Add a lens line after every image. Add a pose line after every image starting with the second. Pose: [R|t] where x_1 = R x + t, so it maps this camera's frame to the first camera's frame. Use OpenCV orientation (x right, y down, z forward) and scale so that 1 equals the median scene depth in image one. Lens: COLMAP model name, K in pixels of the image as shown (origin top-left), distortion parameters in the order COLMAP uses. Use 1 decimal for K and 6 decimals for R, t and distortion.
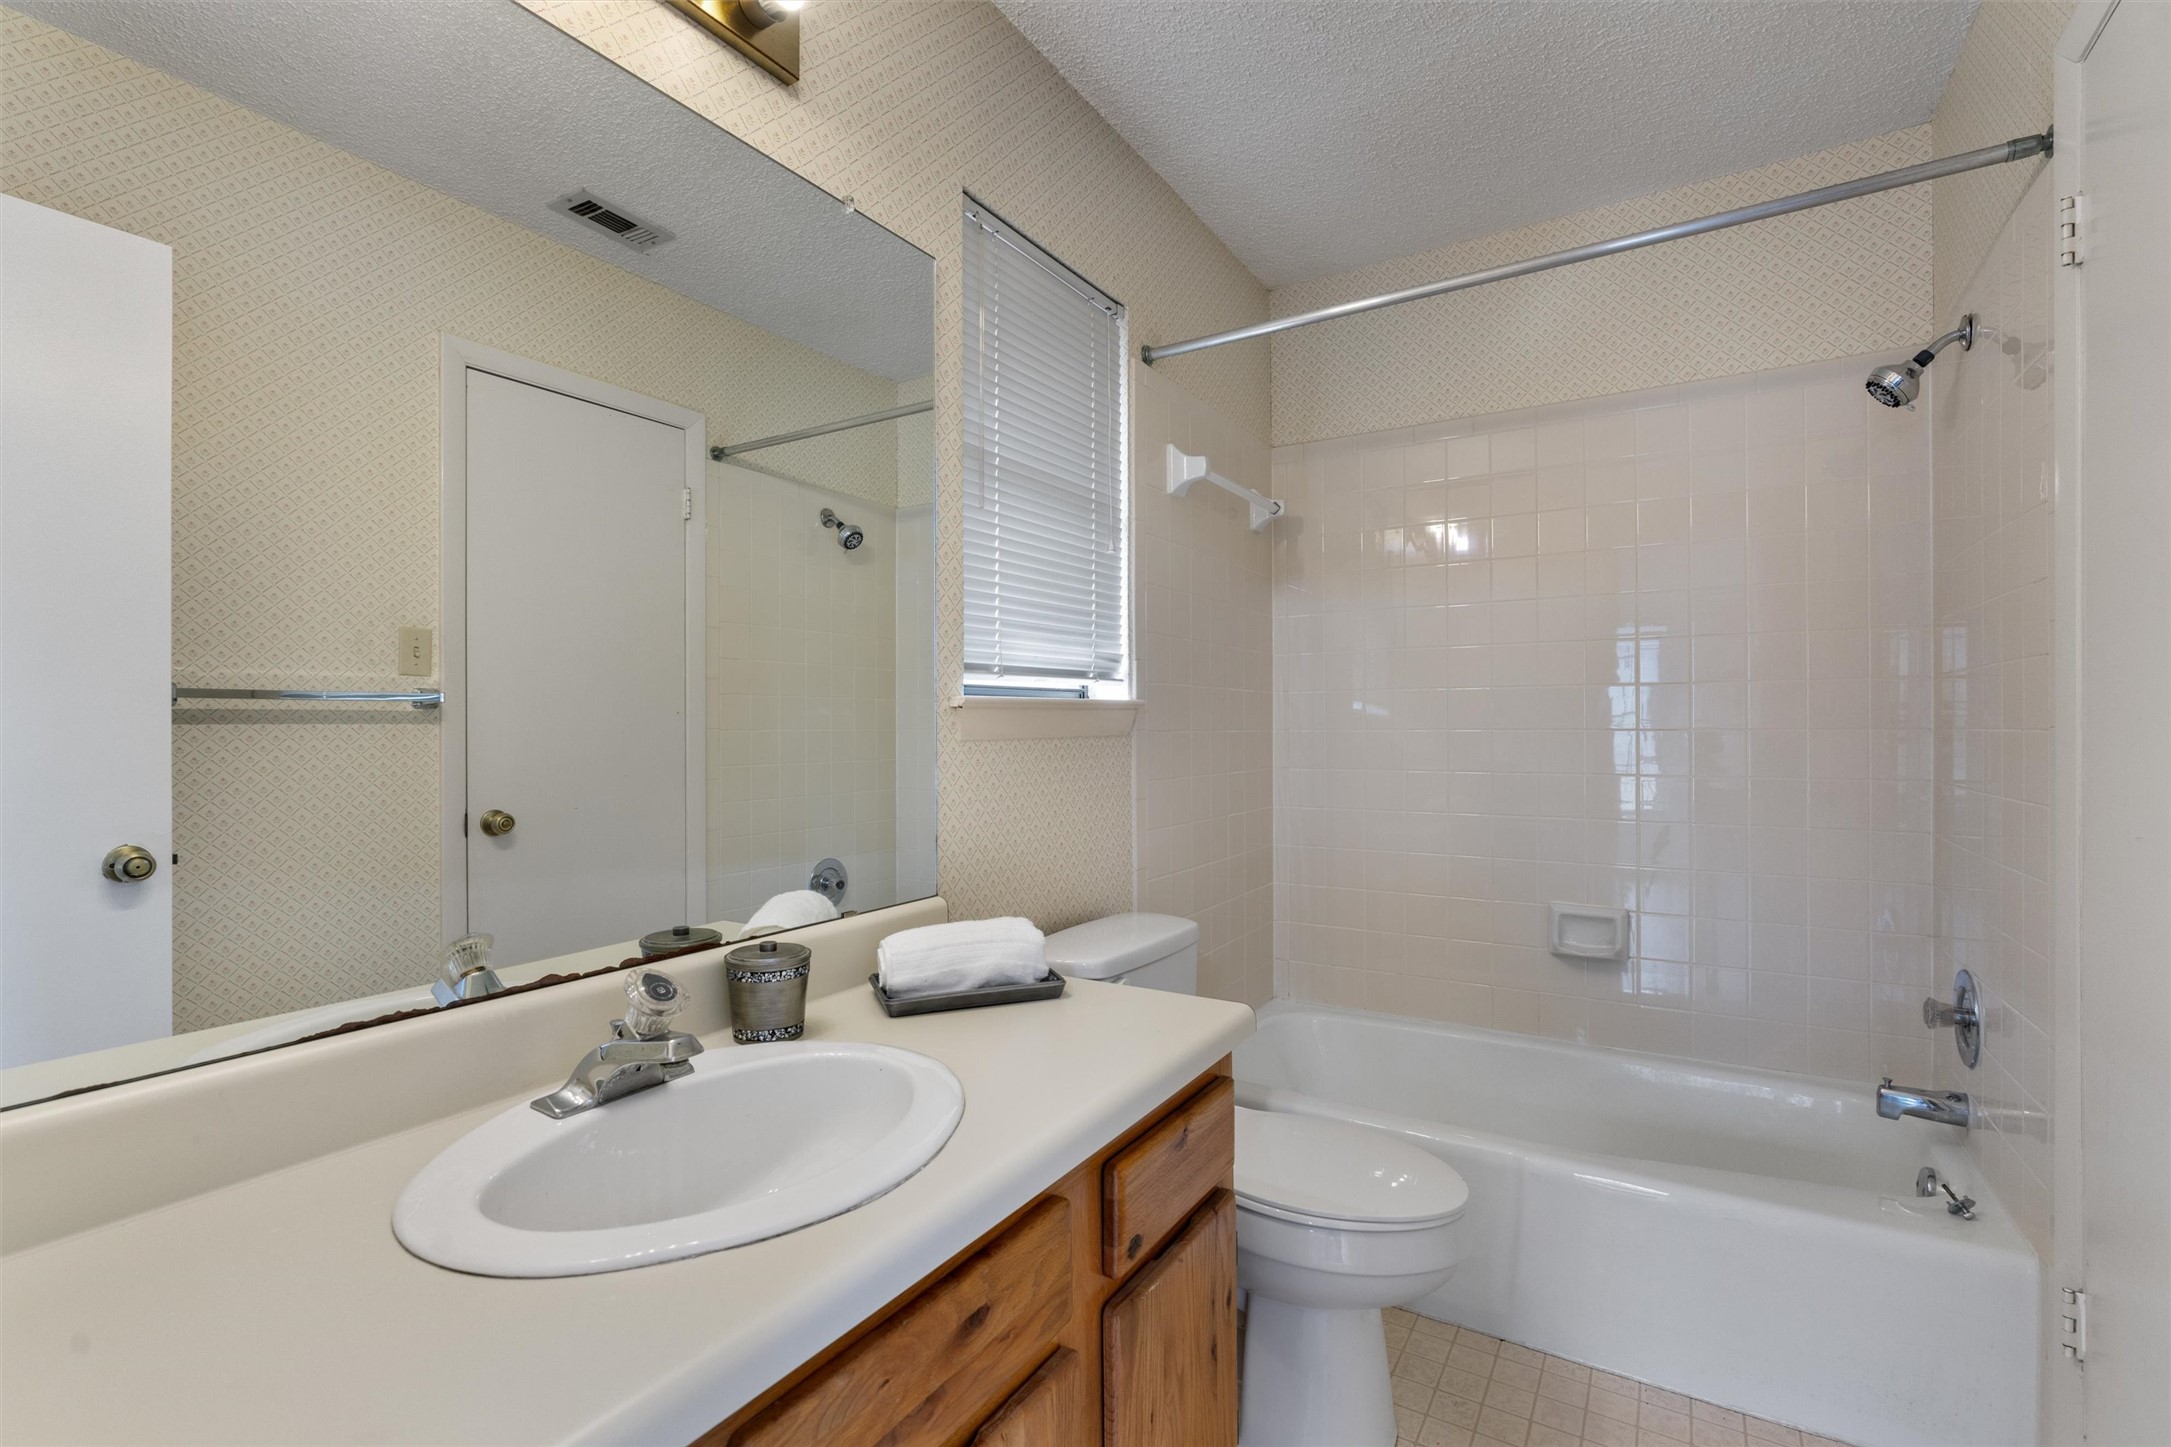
lens RADIAL K [[980.5, 0, 1083.7], [0, 980.5, 723.2], [0, 0, 1]] dist [-0.010389, 0.002472]
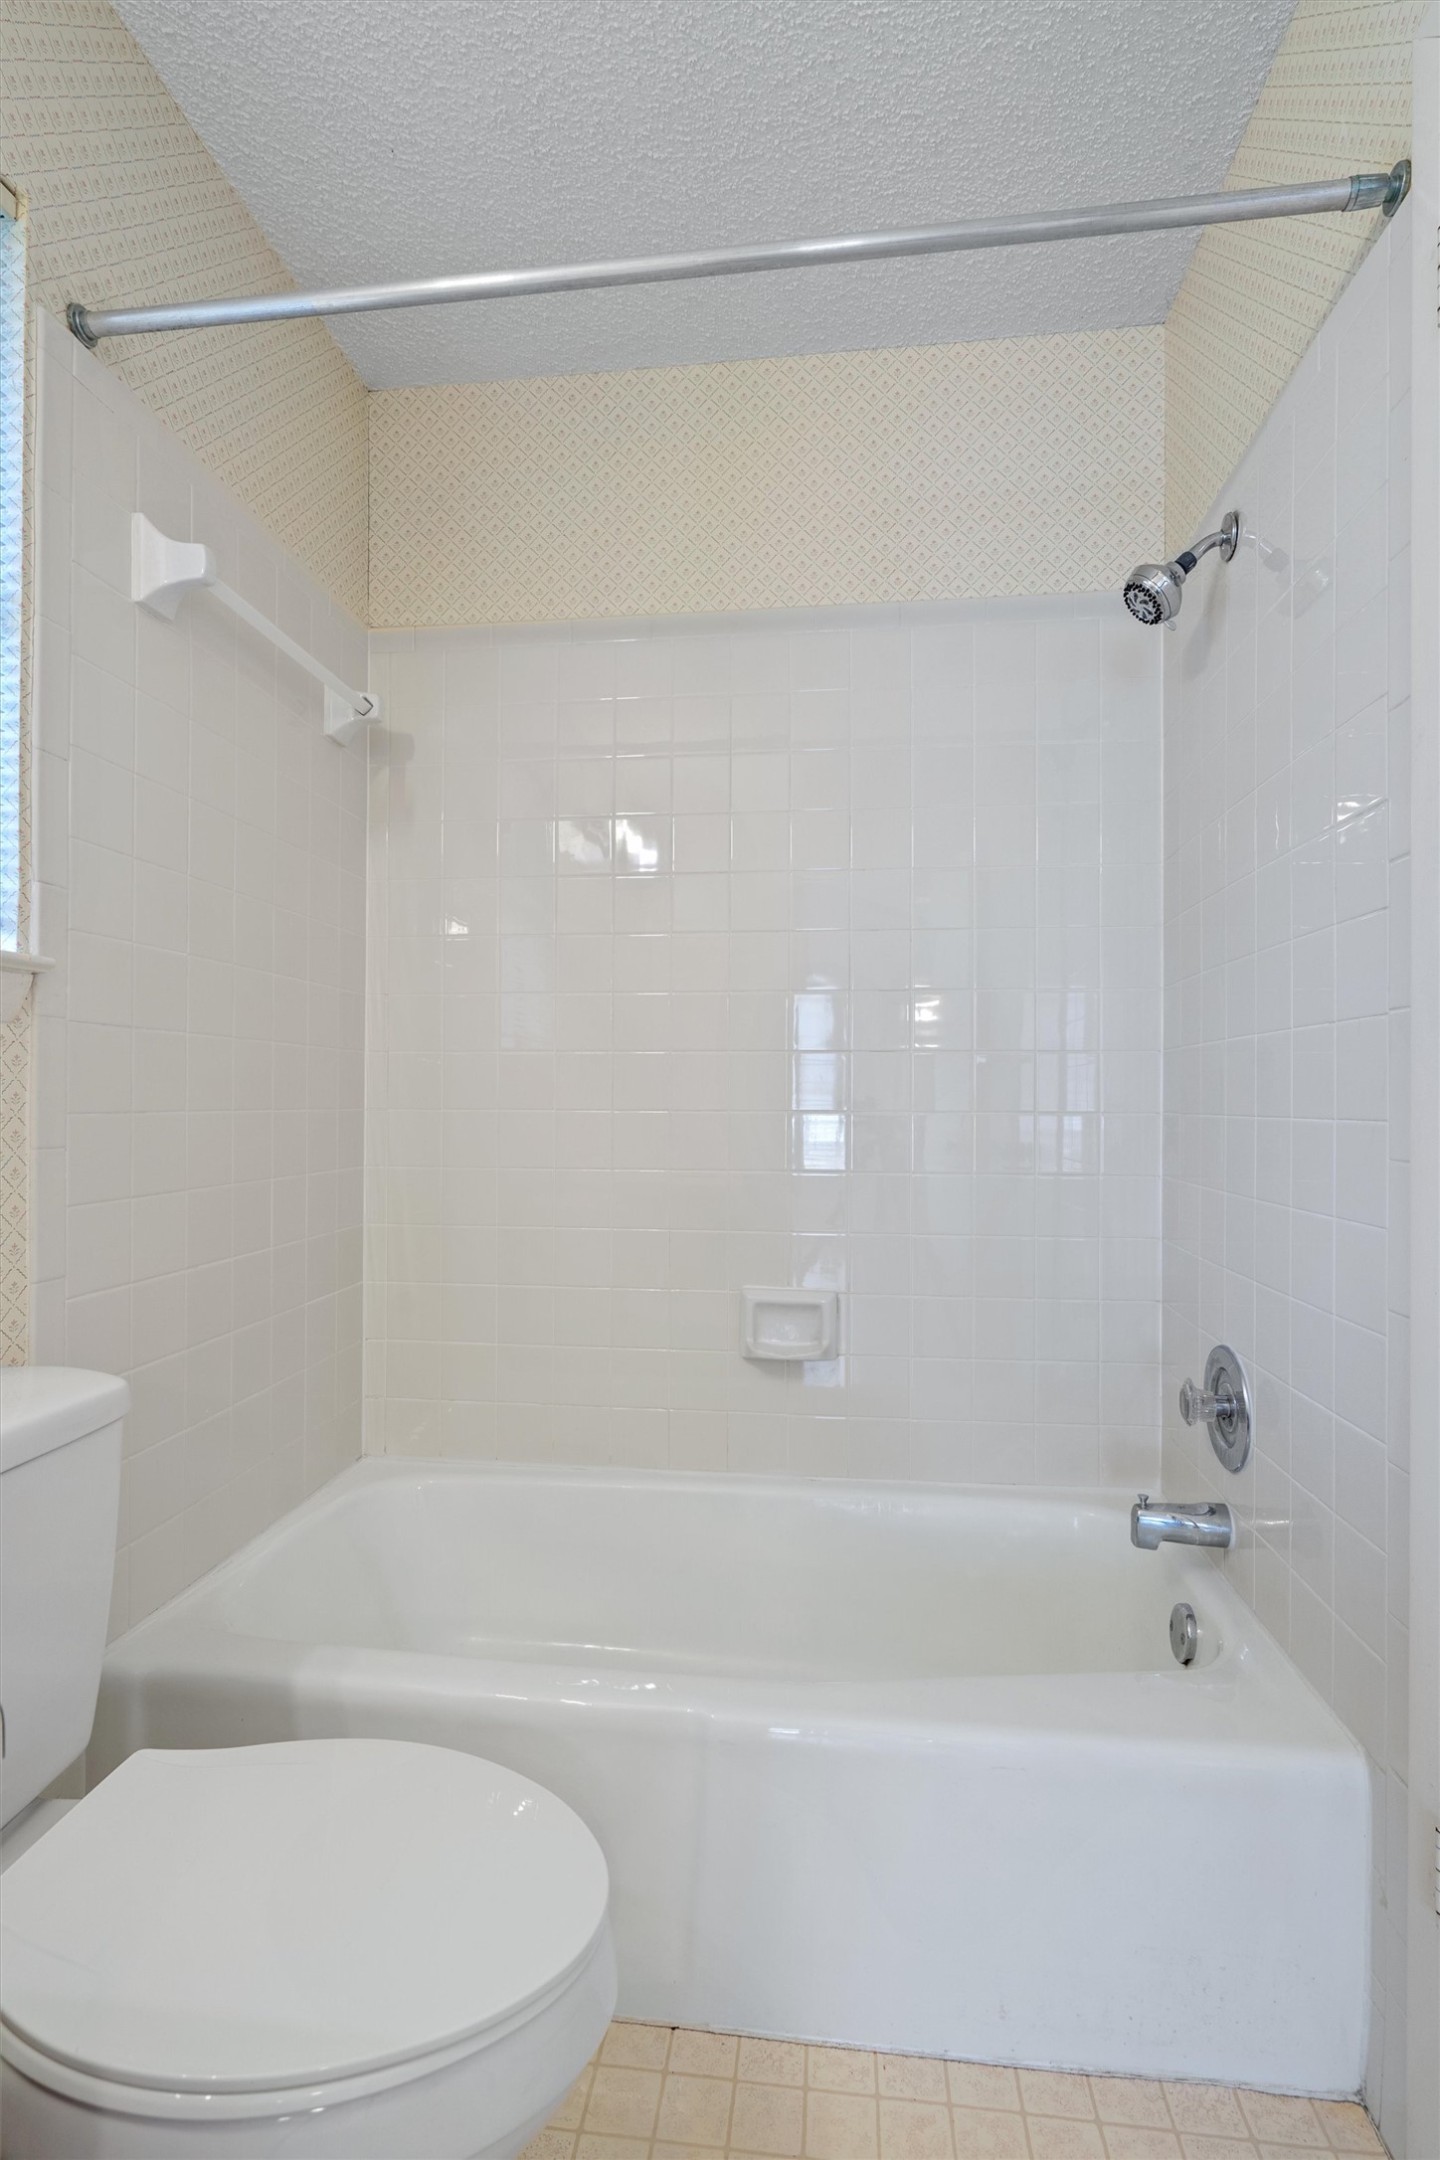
lens RADIAL K [[975.6, 0, 718.8], [0, 975.6, 1087.9], [0, 0, 1]] dist [-0.010389, 0.002472]
pose [[0.908620, 0.015523, 0.417336, 0.175940], [-0.007985, 0.999772, -0.019802, 0.055209], [-0.417548, 0.014660, 0.908537, 0.391535]]
